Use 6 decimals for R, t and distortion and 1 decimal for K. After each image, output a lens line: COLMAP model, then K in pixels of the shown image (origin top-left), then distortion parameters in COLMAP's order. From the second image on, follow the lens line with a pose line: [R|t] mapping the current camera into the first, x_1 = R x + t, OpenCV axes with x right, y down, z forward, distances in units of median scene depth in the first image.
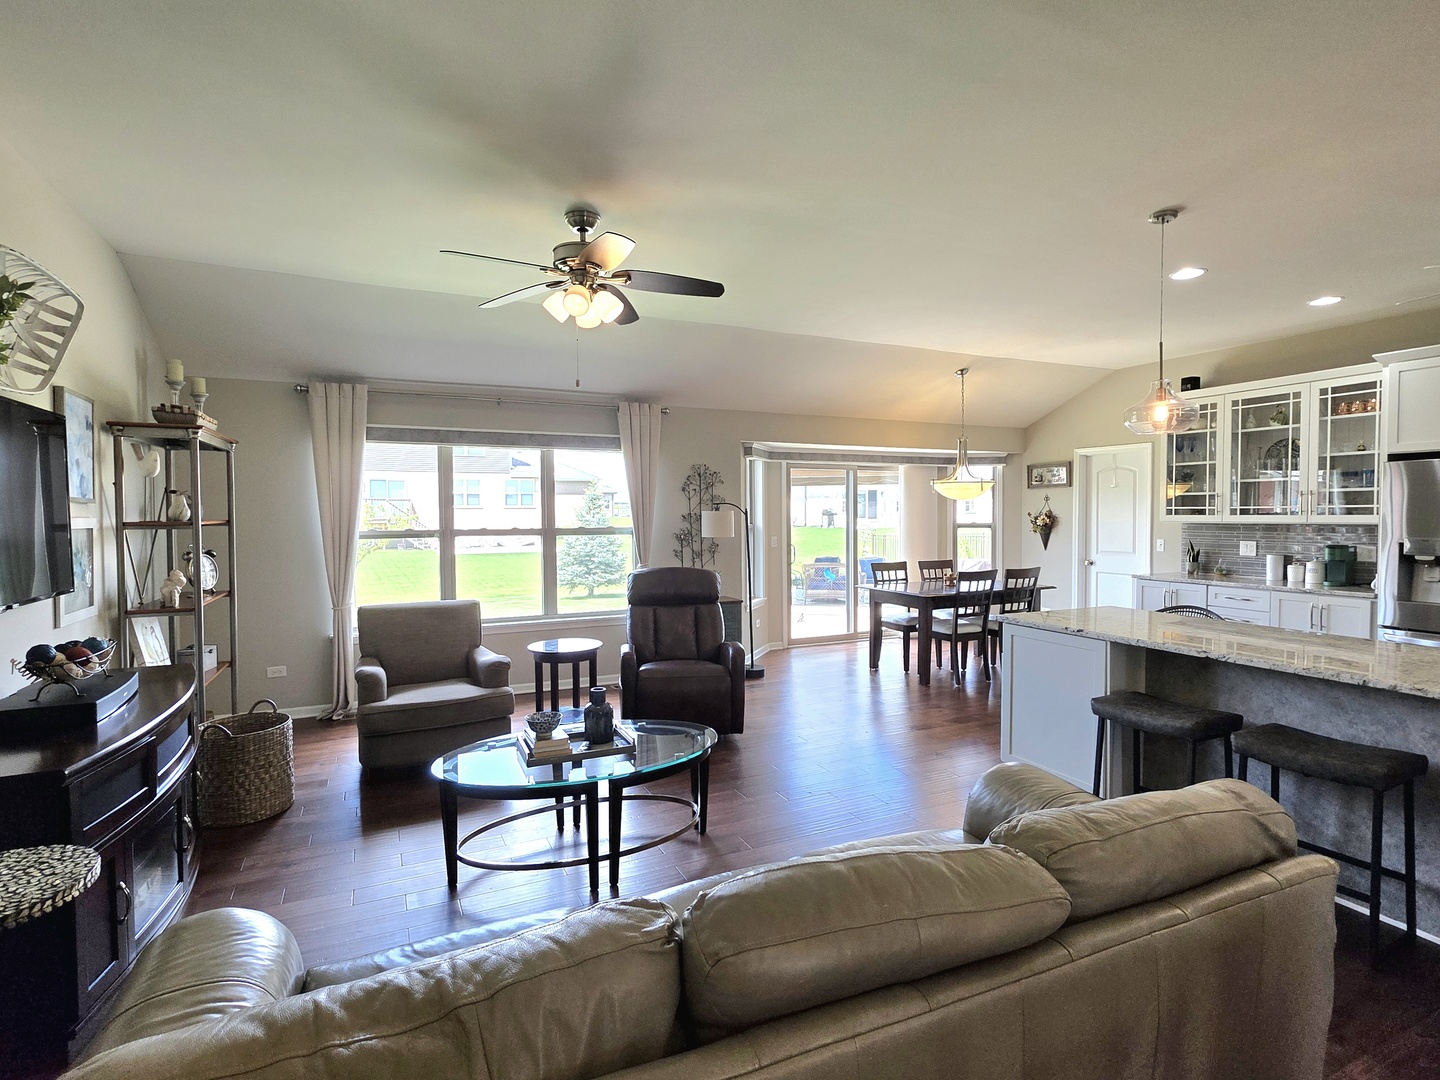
lens RADIAL K [[727.2, 0, 717.5], [0, 727.2, 536.9], [0, 0, 1]] dist [-0.002008, 0.000183]
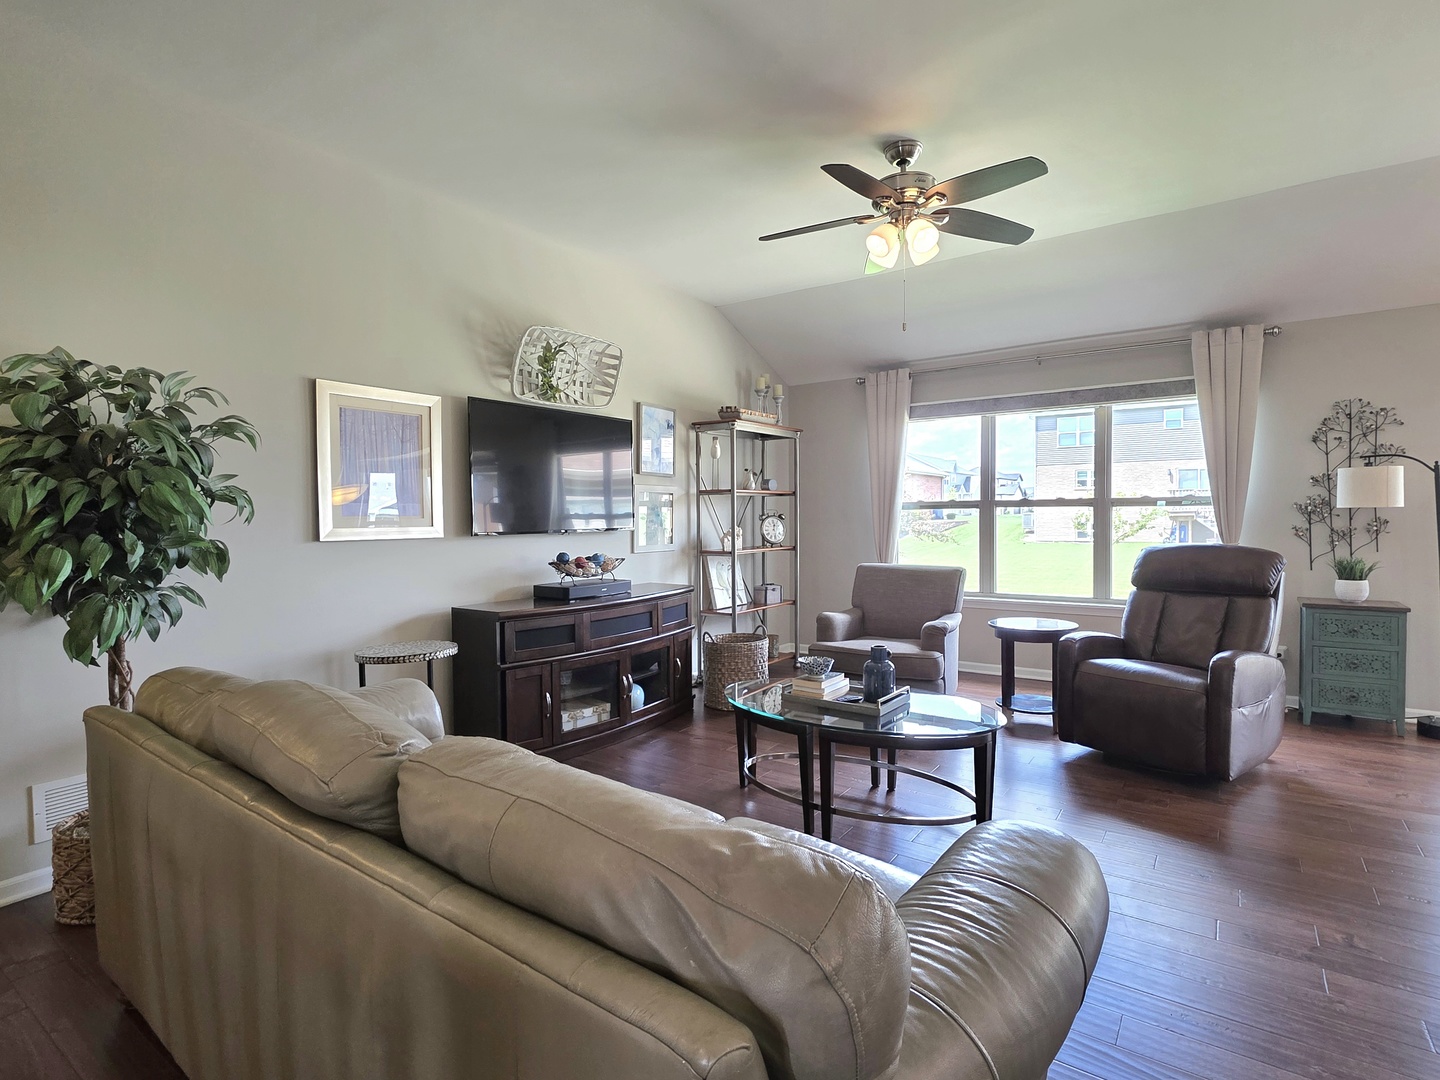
lens RADIAL K [[727.2, 0, 718.5], [0, 727.2, 534.3], [0, 0, 1]] dist [-0.002008, 0.000183]
pose [[0.498470, 0.022377, -0.866618, 0.295775], [-0.021297, 0.999681, 0.013563, 0.029654], [0.866645, 0.011696, 0.498788, 0.183492]]
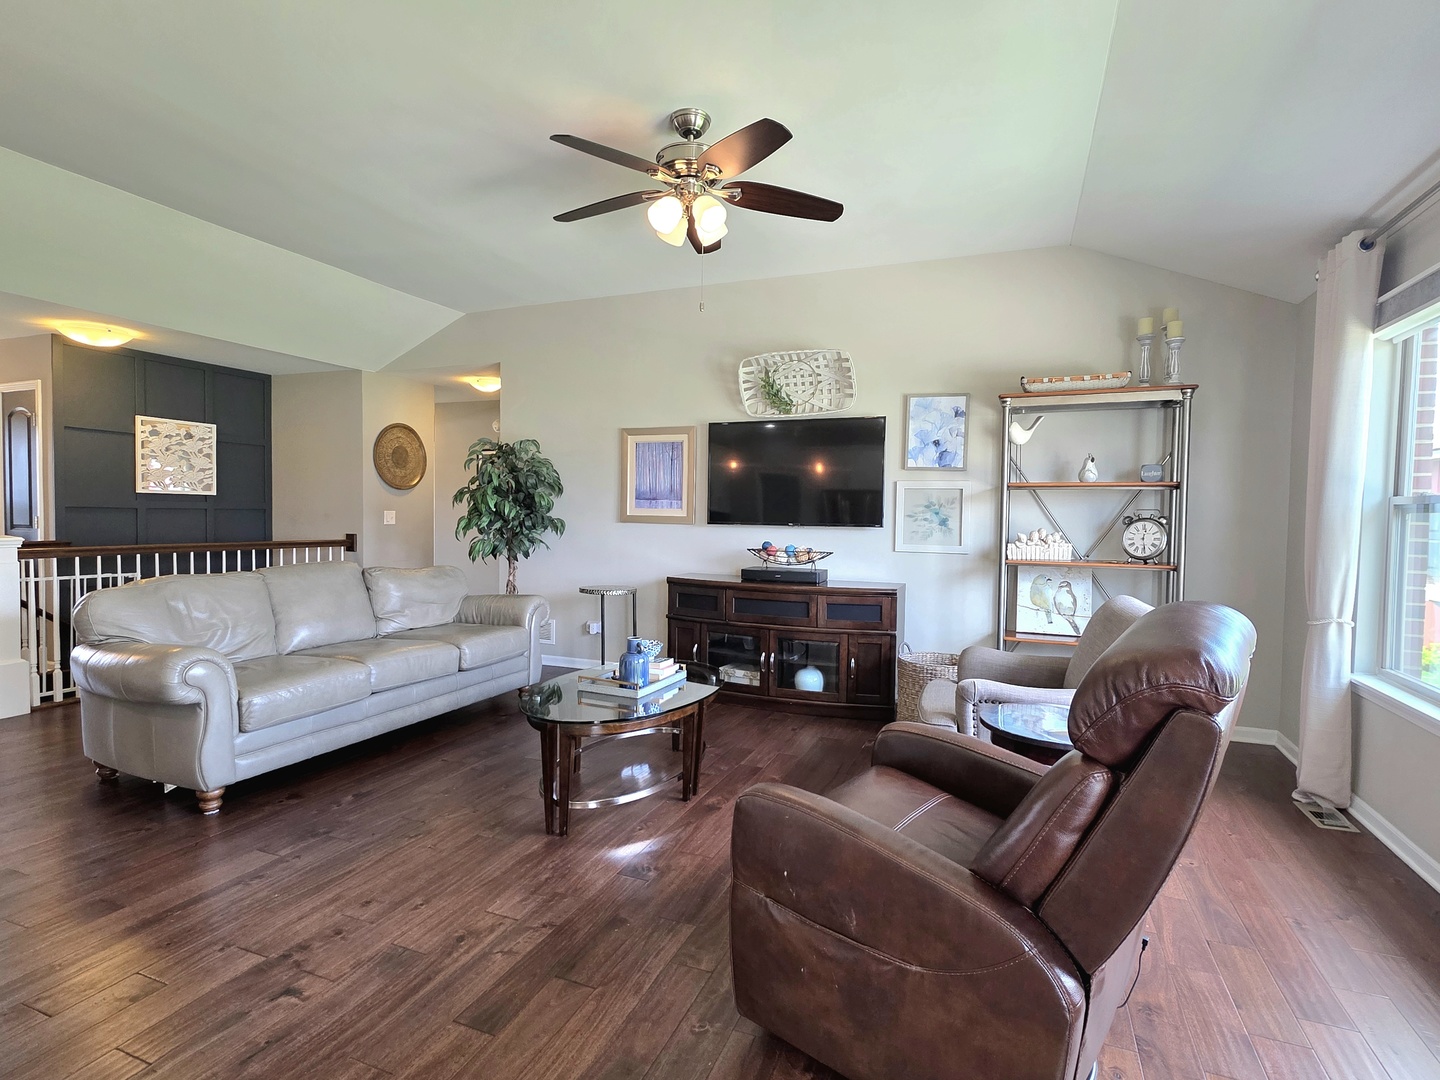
lens RADIAL K [[727.2, 0, 726.3], [0, 727.2, 539.5], [0, 0, 1]] dist [-0.002008, 0.000183]
pose [[-0.731123, 0.016030, -0.682057, 0.218264], [-0.037926, 0.997223, 0.064092, 0.006109], [0.681190, 0.072727, -0.728485, 0.981677]]
